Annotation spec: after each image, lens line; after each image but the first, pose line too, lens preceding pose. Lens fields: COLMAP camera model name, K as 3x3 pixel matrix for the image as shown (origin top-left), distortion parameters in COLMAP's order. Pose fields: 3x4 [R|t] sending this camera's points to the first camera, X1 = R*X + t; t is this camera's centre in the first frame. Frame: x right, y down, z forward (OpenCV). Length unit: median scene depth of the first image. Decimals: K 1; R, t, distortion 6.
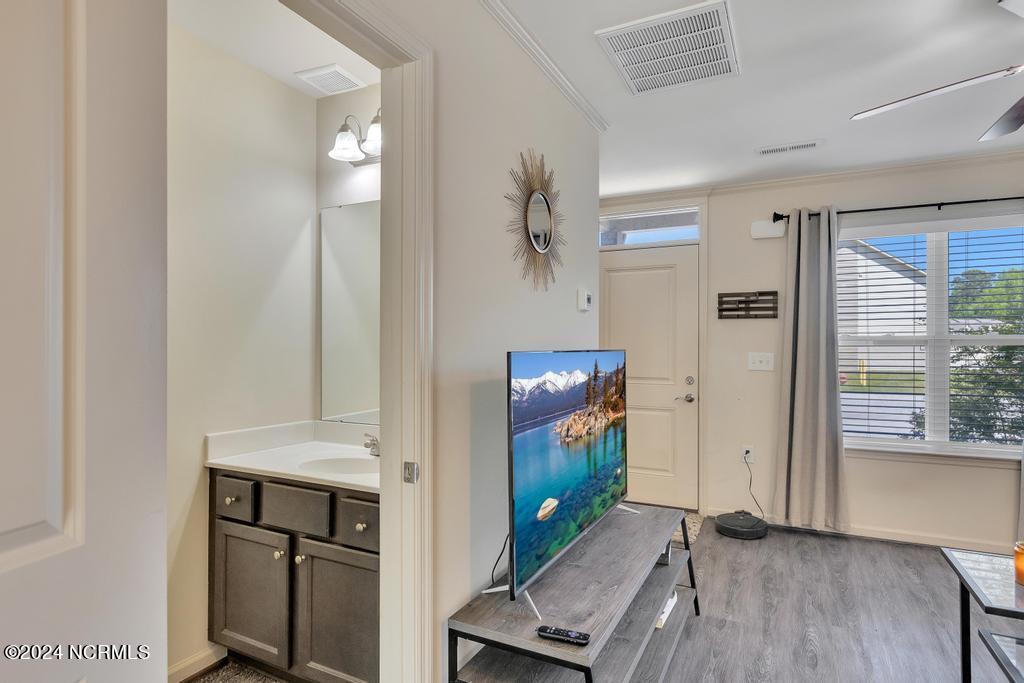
lens RADIAL K [[553.2, 0, 516.1], [0, 553.2, 339.8], [0, 0, 1]] dist [-0.005058, -0.001755]
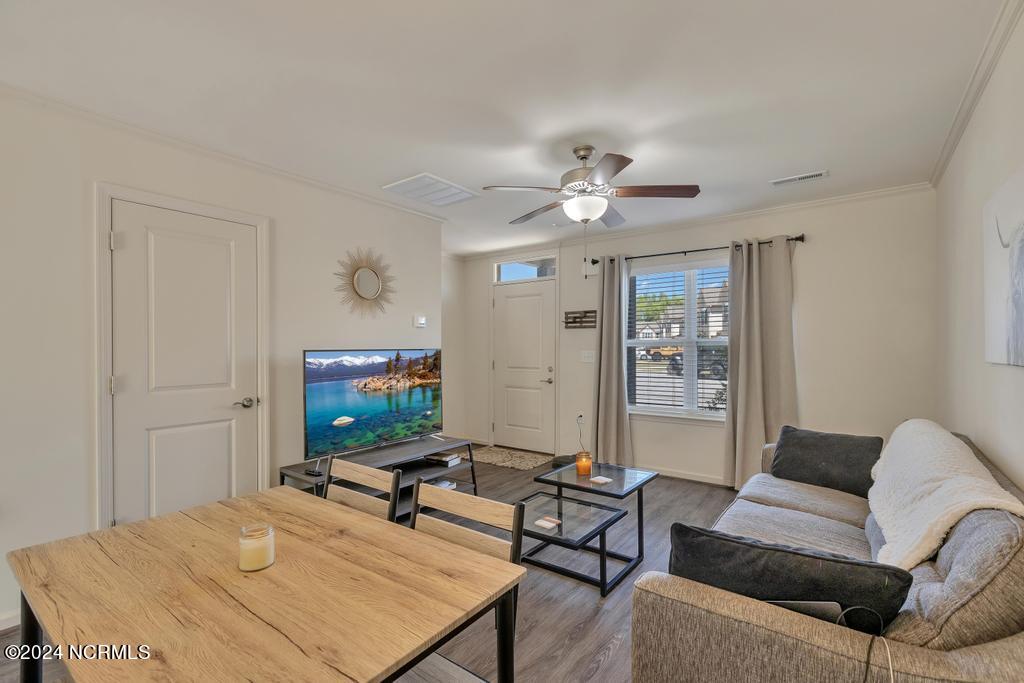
lens RADIAL K [[453.9, 0, 512.6], [0, 453.9, 348.9], [0, 0, 1]] dist [0.001307, -0.001769]
pose [[0.985949, 0.002833, -0.167025, 0.478418], [-0.001628, 0.999972, 0.007356, 0.010430], [0.167041, -0.006980, 0.985925, -0.286105]]
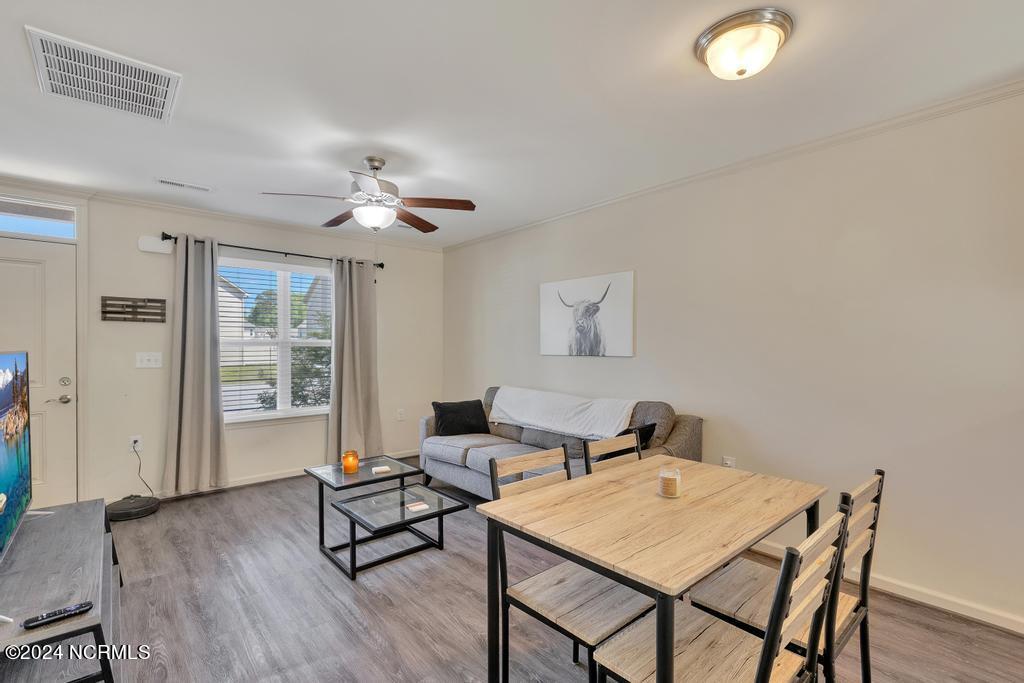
lens RADIAL K [[467.1, 0, 512.5], [0, 467.1, 353.7], [0, 0, 1]] dist [0.009551, -0.002559]
pose [[0.373657, -0.012872, 0.927478, -0.187058], [-0.004064, 0.999871, 0.015514, 0.008698], [-0.927558, -0.009566, 0.373556, -0.060215]]
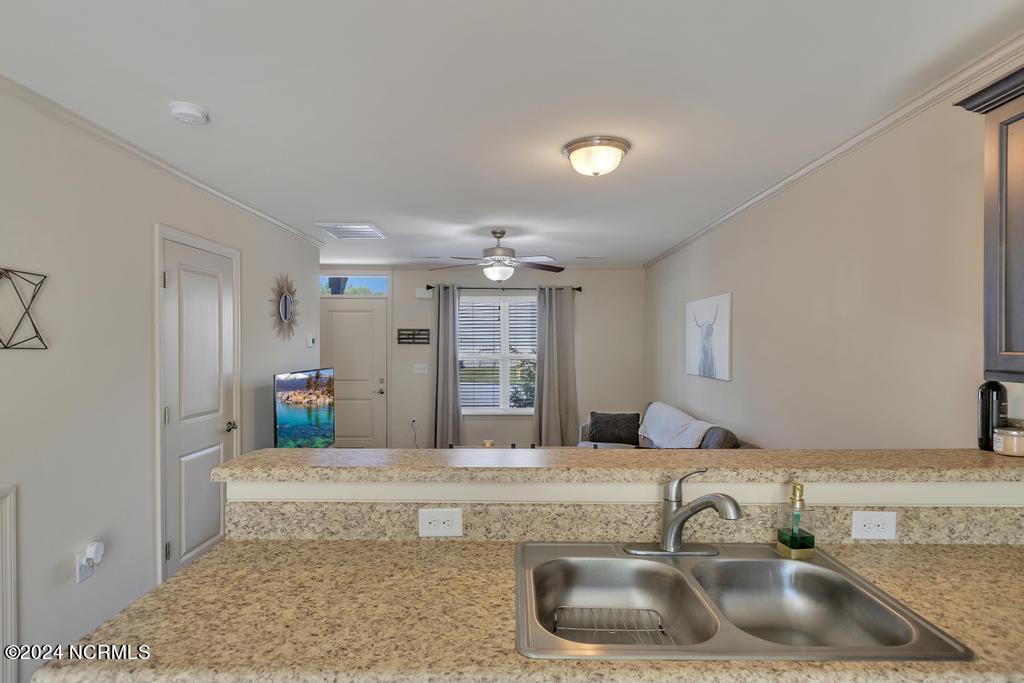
lens RADIAL K [[536.4, 0, 518.6], [0, 536.4, 357.0], [0, 0, 1]] dist [-0.003394, 0.000635]
pose [[0.887775, -0.007054, 0.460224, -0.066302], [-0.004527, 0.999700, 0.024056, -0.042999], [-0.460256, -0.023440, 0.887477, -0.686659]]
